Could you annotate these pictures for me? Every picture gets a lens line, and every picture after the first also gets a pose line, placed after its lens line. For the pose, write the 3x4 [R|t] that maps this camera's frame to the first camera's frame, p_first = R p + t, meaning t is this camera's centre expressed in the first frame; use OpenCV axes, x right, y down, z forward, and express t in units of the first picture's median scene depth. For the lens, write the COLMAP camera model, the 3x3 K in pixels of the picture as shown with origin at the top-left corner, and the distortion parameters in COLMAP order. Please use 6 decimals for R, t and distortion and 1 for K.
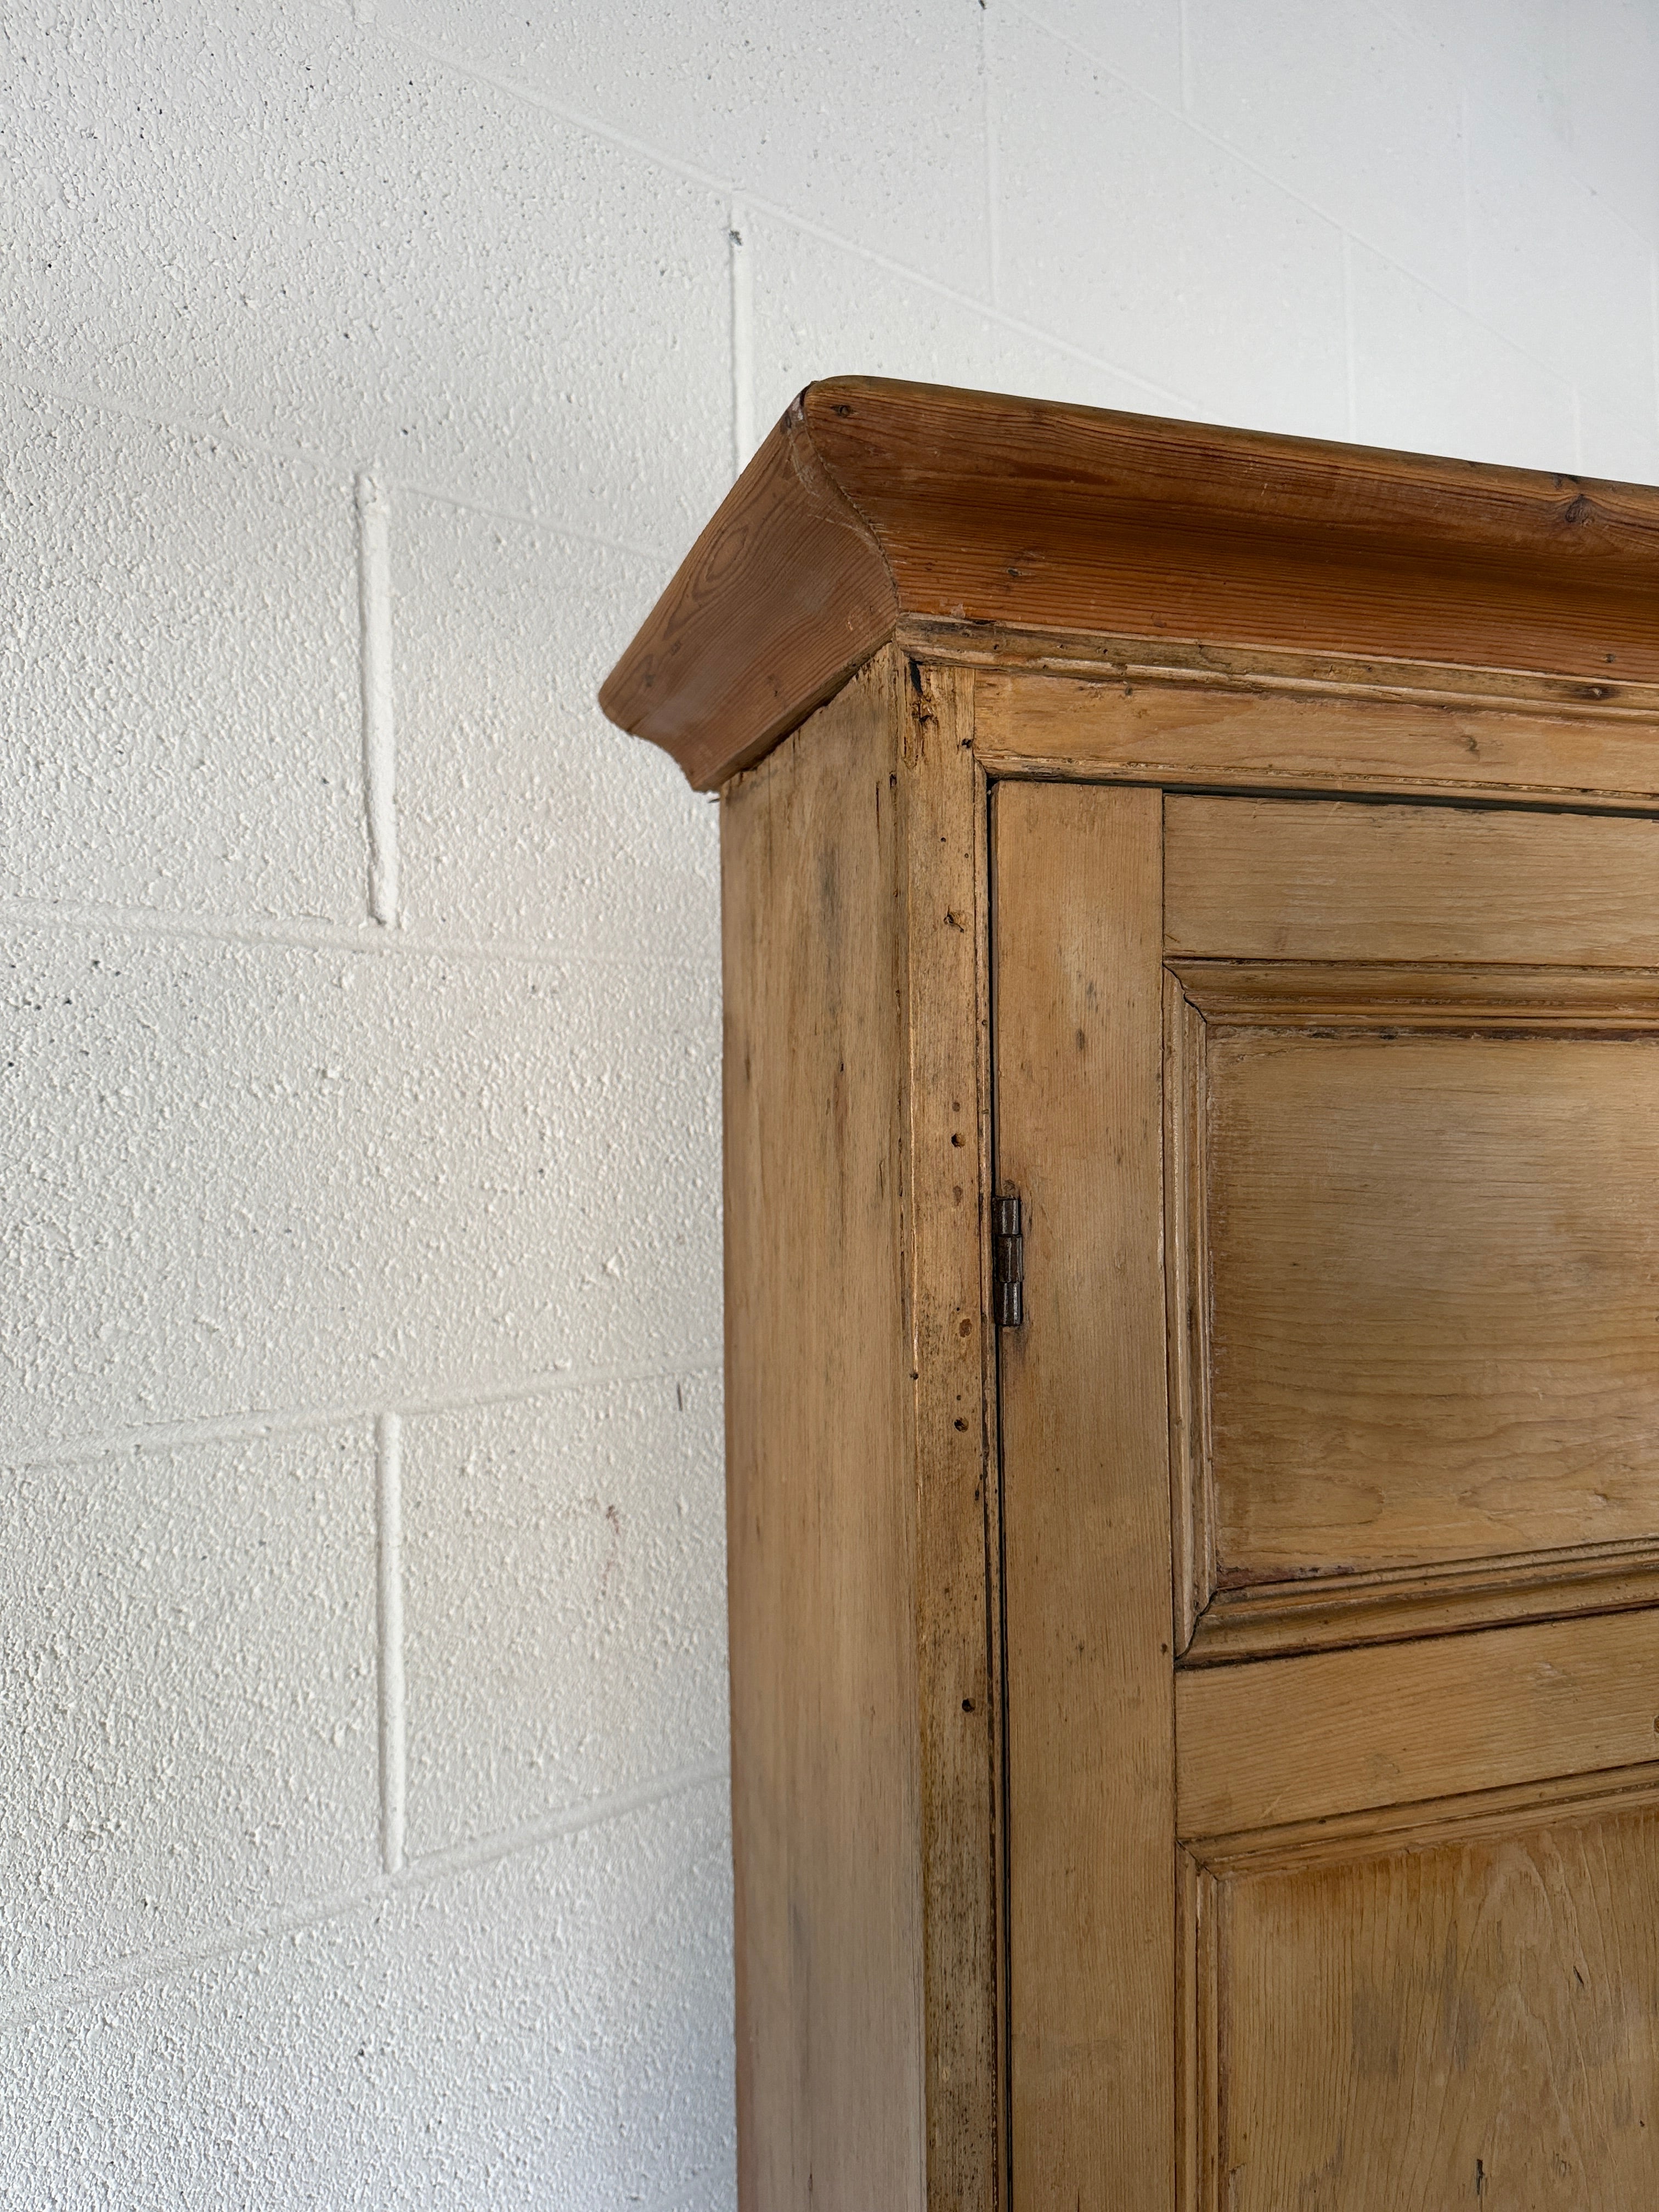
lens RADIAL K [[1557.5, 0, 828.1], [0, 1557.5, 1096.4], [0, 0, 1]] dist [-0.007696, -0.009441]
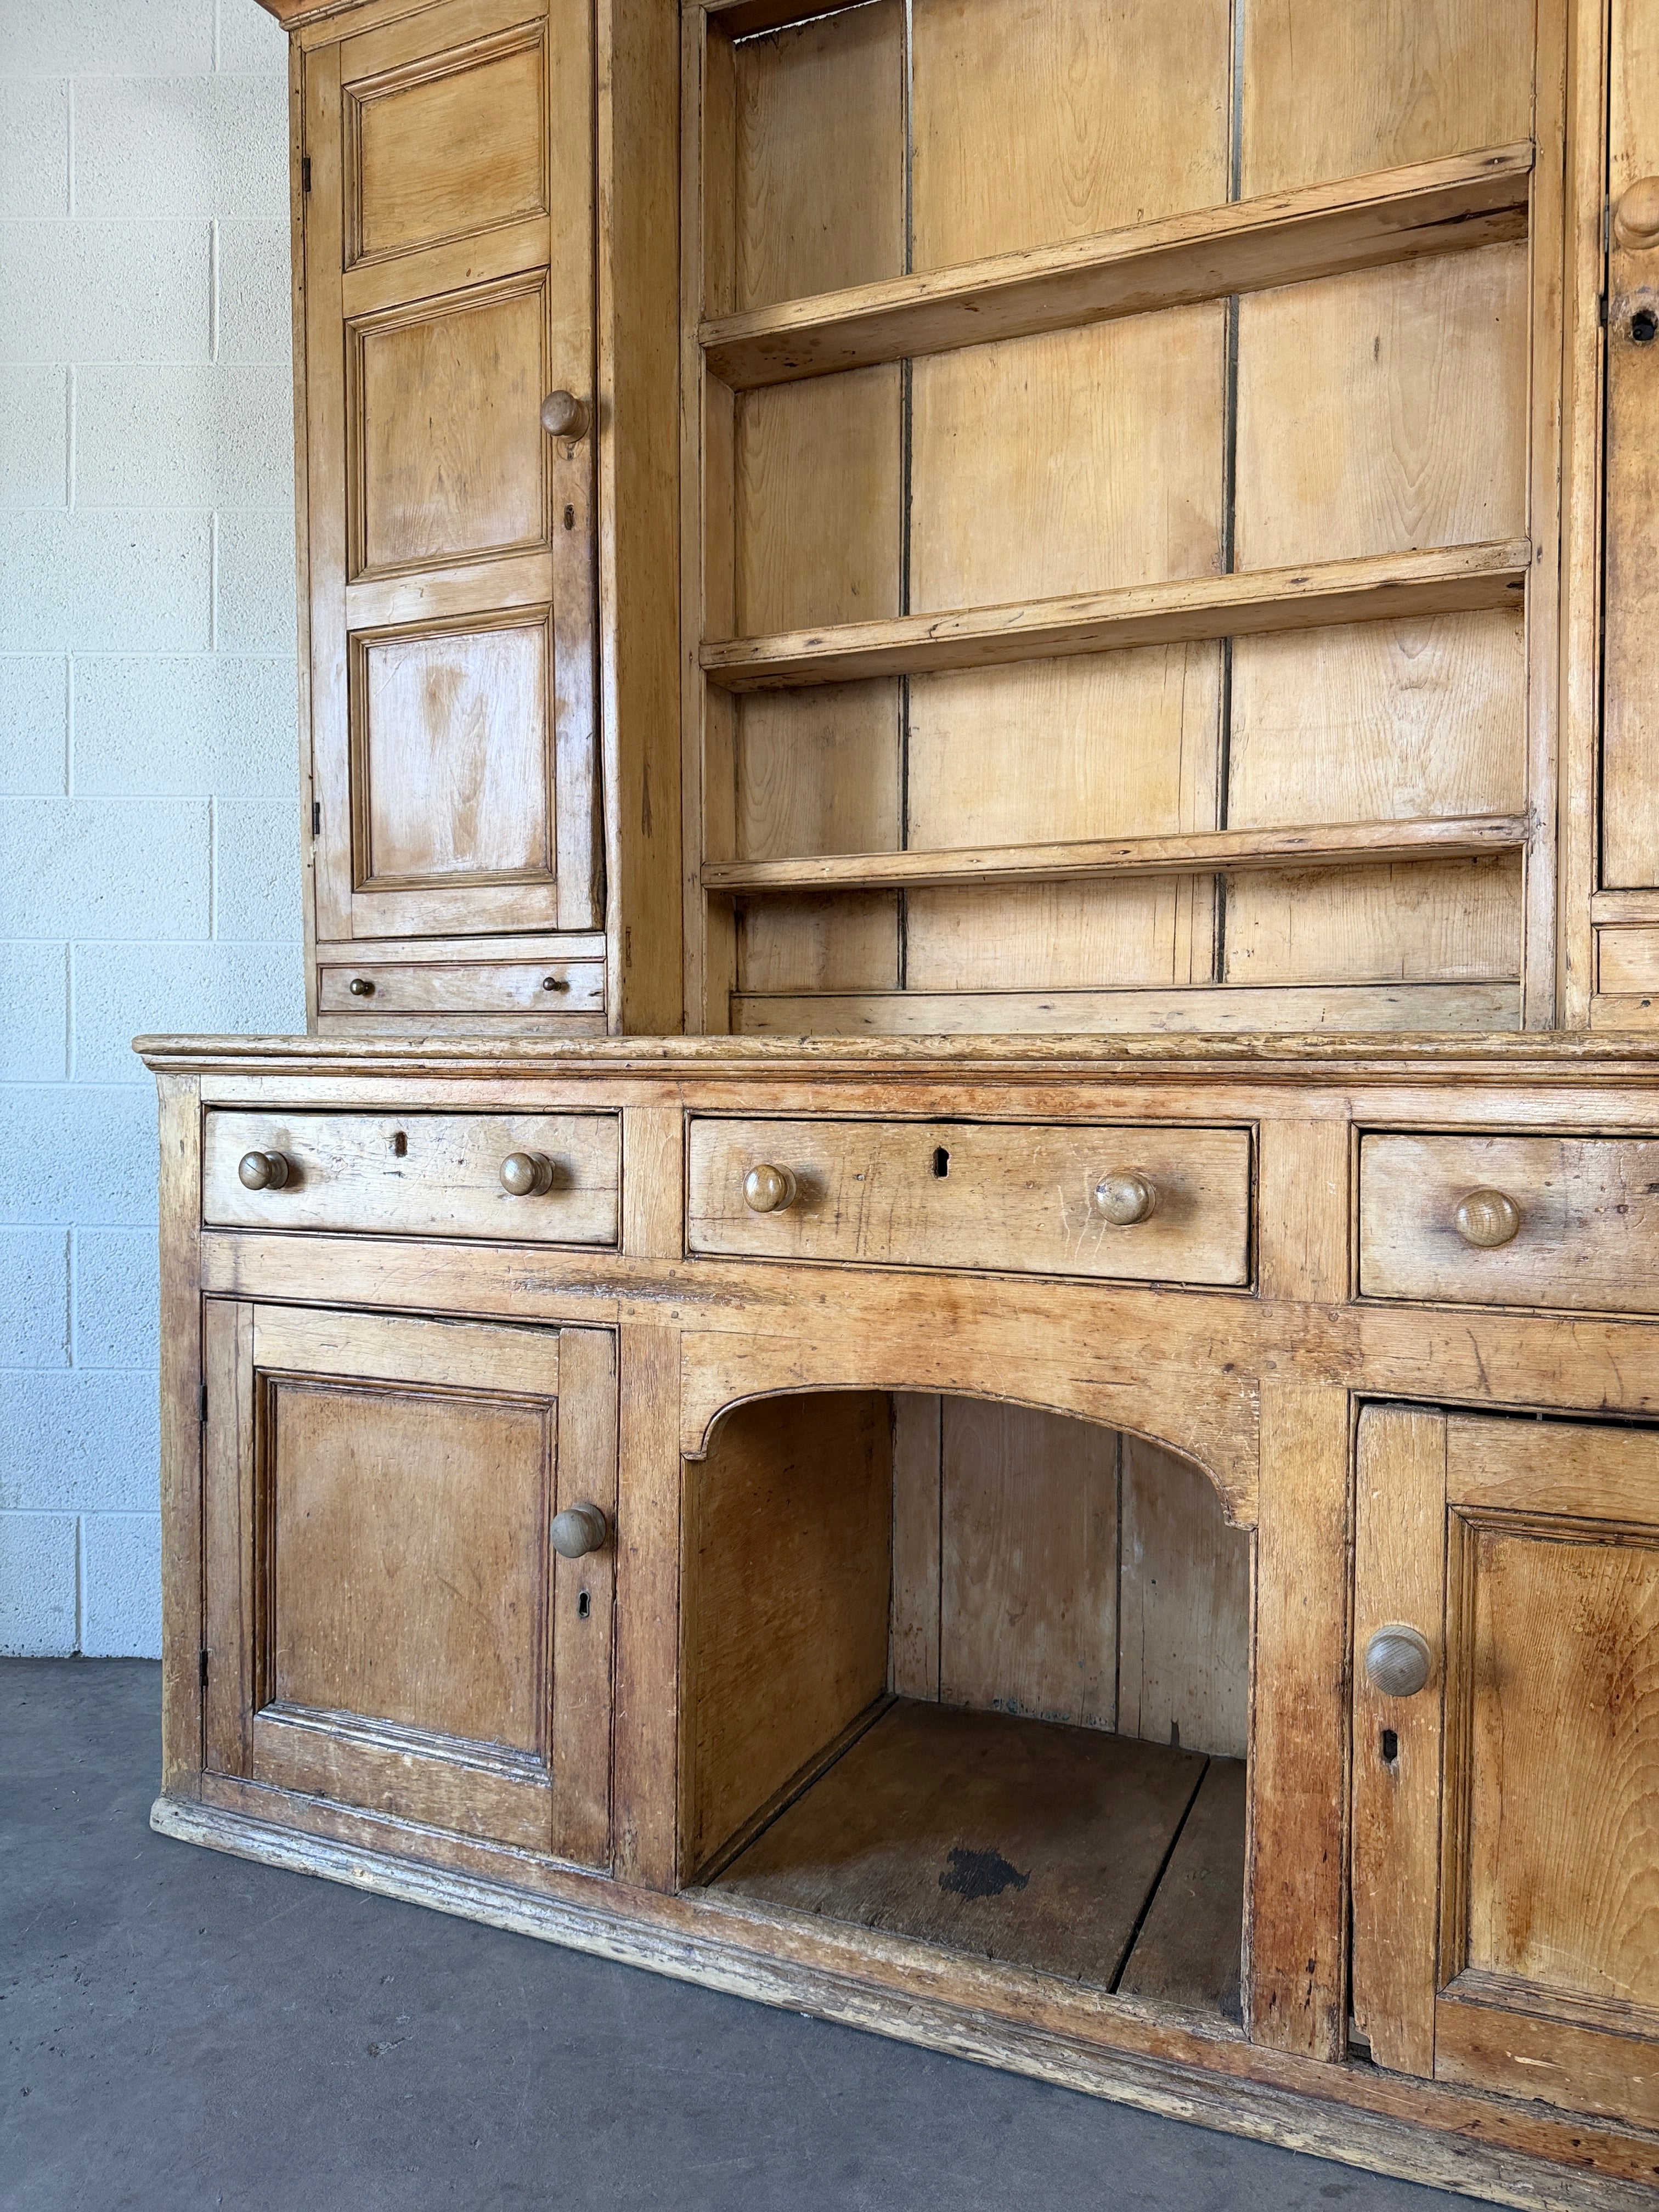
lens RADIAL K [[1561.0, 0, 817.5], [0, 1561.0, 1109.9], [0, 0, 1]] dist [0.057893, -0.083158]
pose [[0.742031, 0.032233, -0.669591, 3.559540], [-0.015751, 0.999406, 0.030654, 2.167758], [0.670181, -0.012199, 0.742098, -1.070834]]
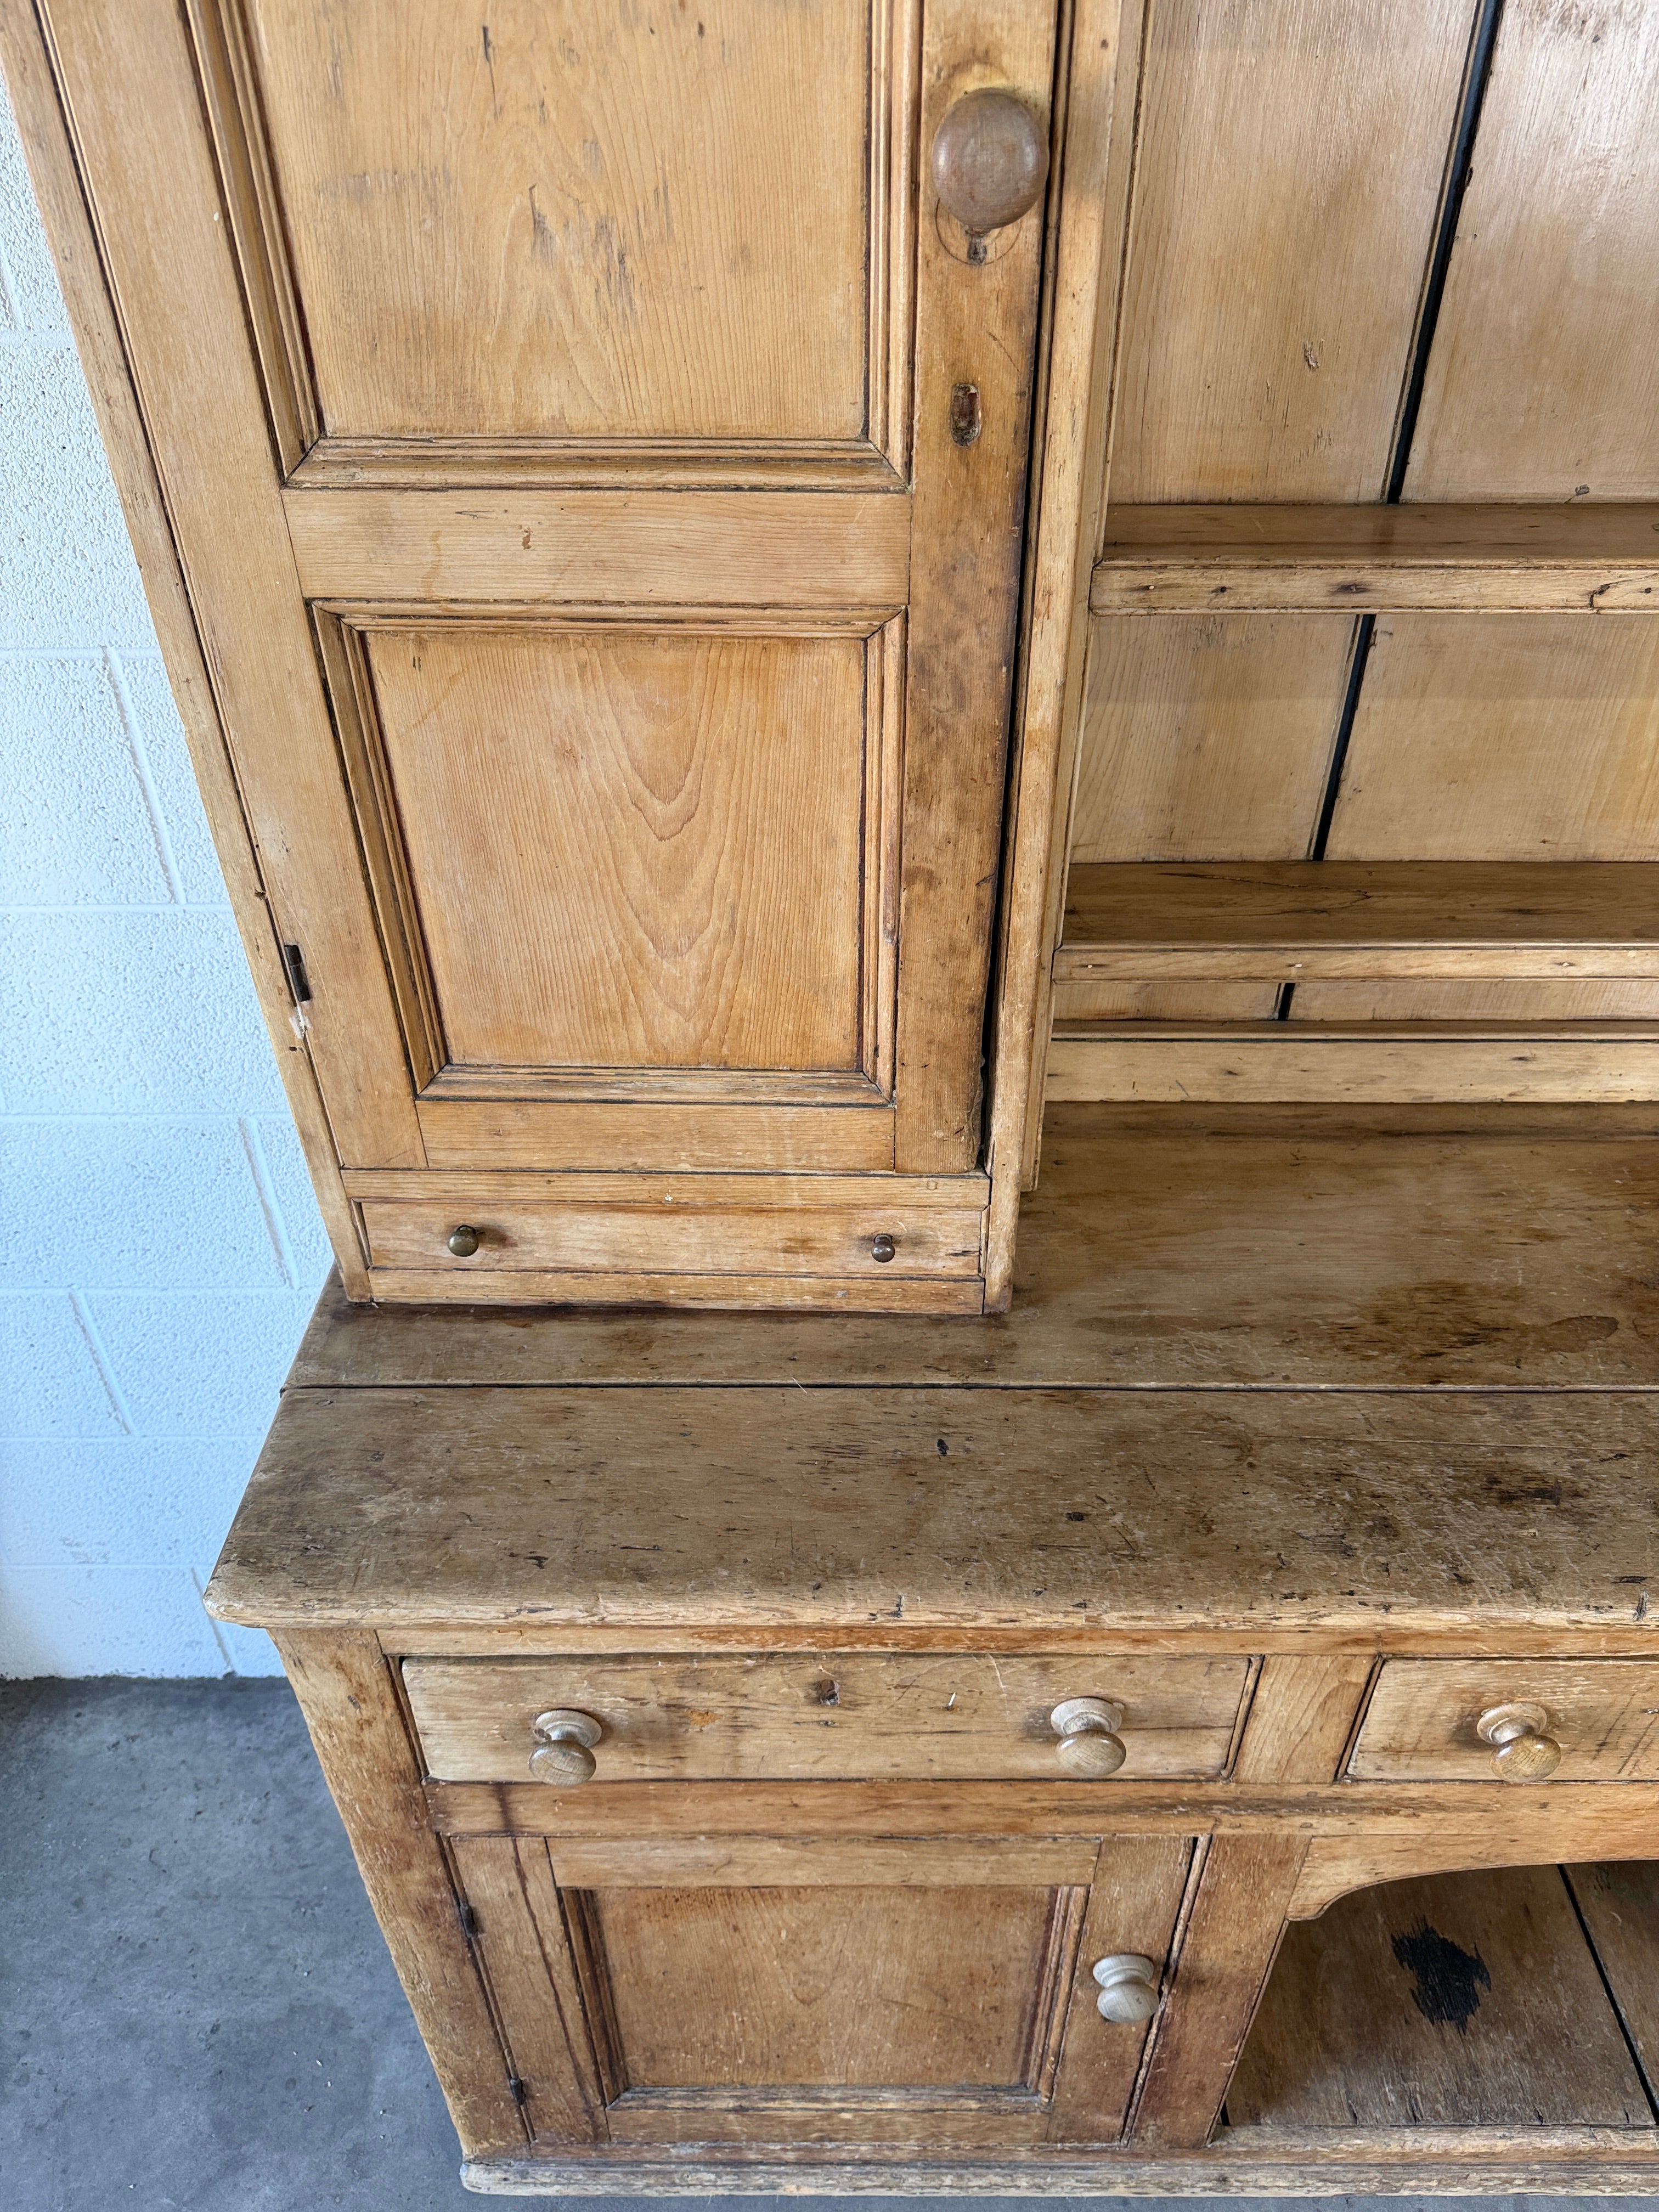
lens RADIAL K [[1561.0, 0, 834.7], [0, 1561.0, 1109.9], [0, 0, 1]] dist [0.057893, -0.083158]
pose [[0.952710, 0.191446, -0.235993, 1.168484], [-0.009618, 0.795201, 0.606270, 0.633934], [0.303730, -0.575329, 0.759437, -0.345794]]
